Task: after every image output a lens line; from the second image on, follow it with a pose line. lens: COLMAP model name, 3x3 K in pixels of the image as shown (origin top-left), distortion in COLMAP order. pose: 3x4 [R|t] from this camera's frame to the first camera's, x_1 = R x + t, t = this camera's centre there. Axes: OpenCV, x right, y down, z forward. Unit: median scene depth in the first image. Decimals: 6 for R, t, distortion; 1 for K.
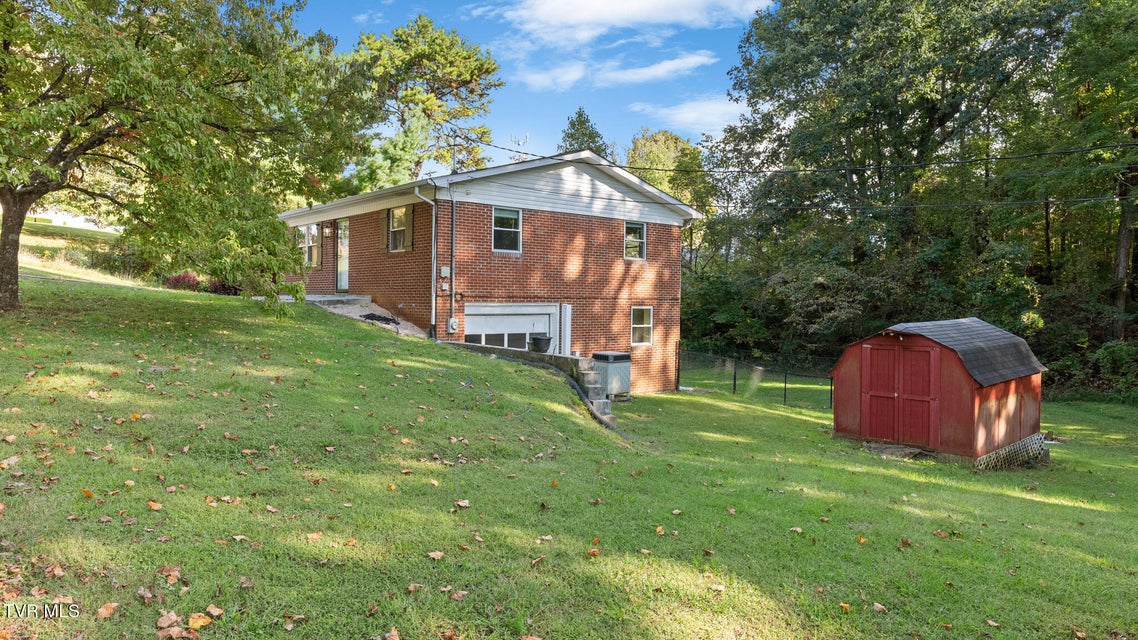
lens RADIAL K [[678.8, 0, 562.6], [0, 678.8, 316.2], [0, 0, 1]] dist [0.004581, -0.000292]
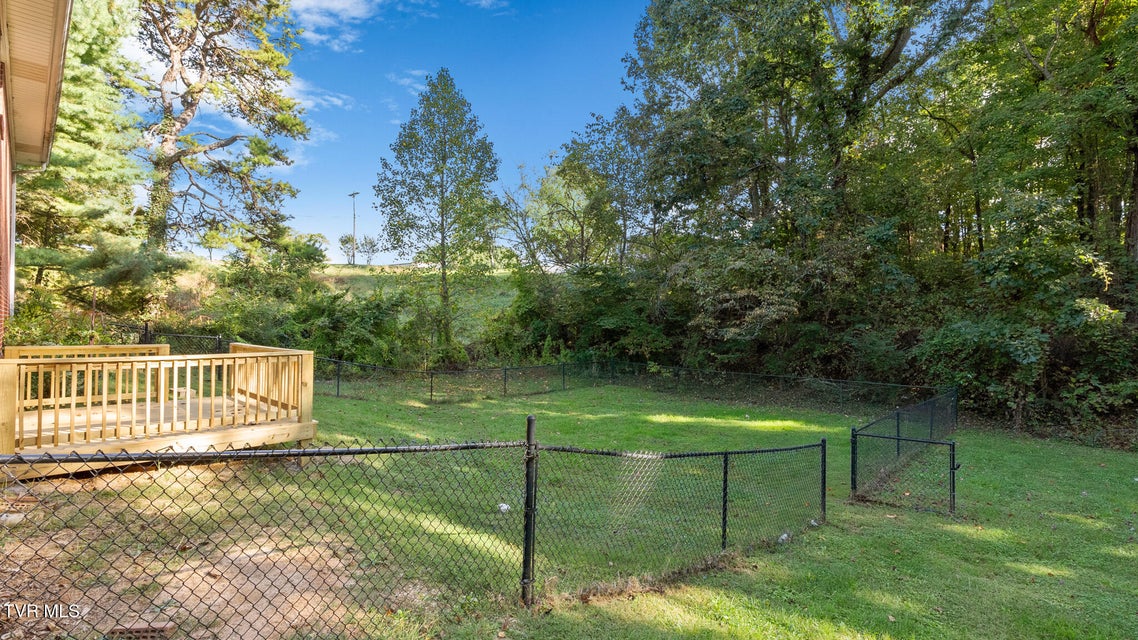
lens RADIAL K [[545.9, 0, 571.9], [0, 545.9, 310.8], [0, 0, 1]] dist [0.004353, 0.001010]
pose [[0.992458, 0.002843, 0.122549, 0.287860], [0.001821, 0.999279, -0.037931, 0.034131], [-0.122568, 0.037869, 0.991737, 0.965392]]
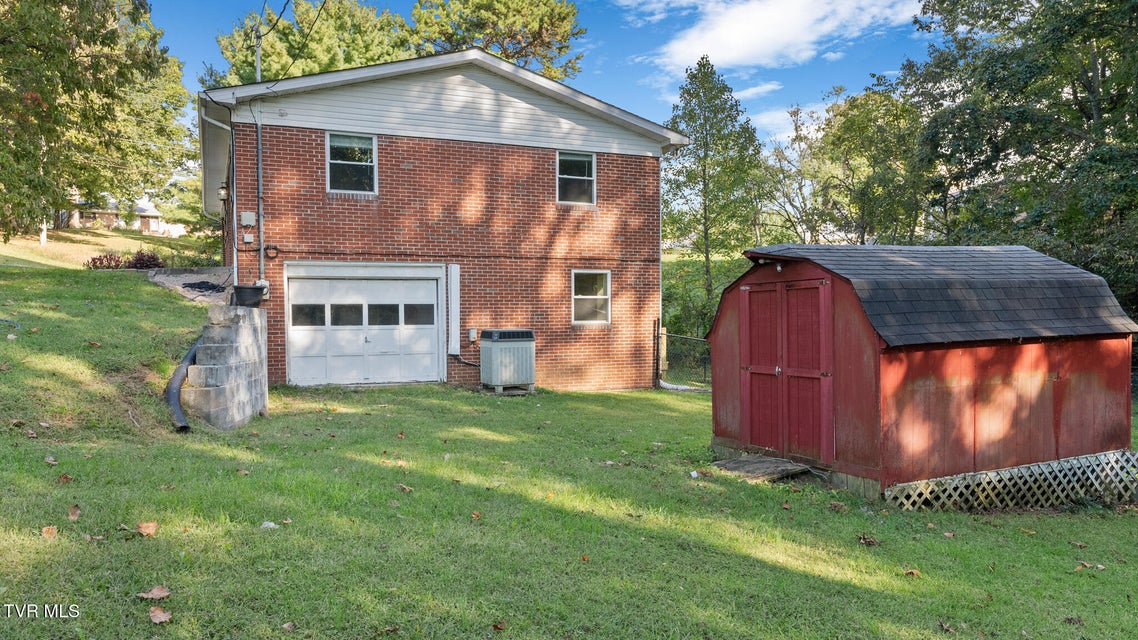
lens RADIAL K [[759.0, 0, 558.8], [0, 759.0, 353.2], [0, 0, 1]] dist [-0.007884, 0.000044]
pose [[0.960451, -0.004664, -0.278409, 0.315951], [0.012877, 0.999534, 0.027678, 0.052935], [0.278150, -0.030169, 0.960064, 0.220269]]
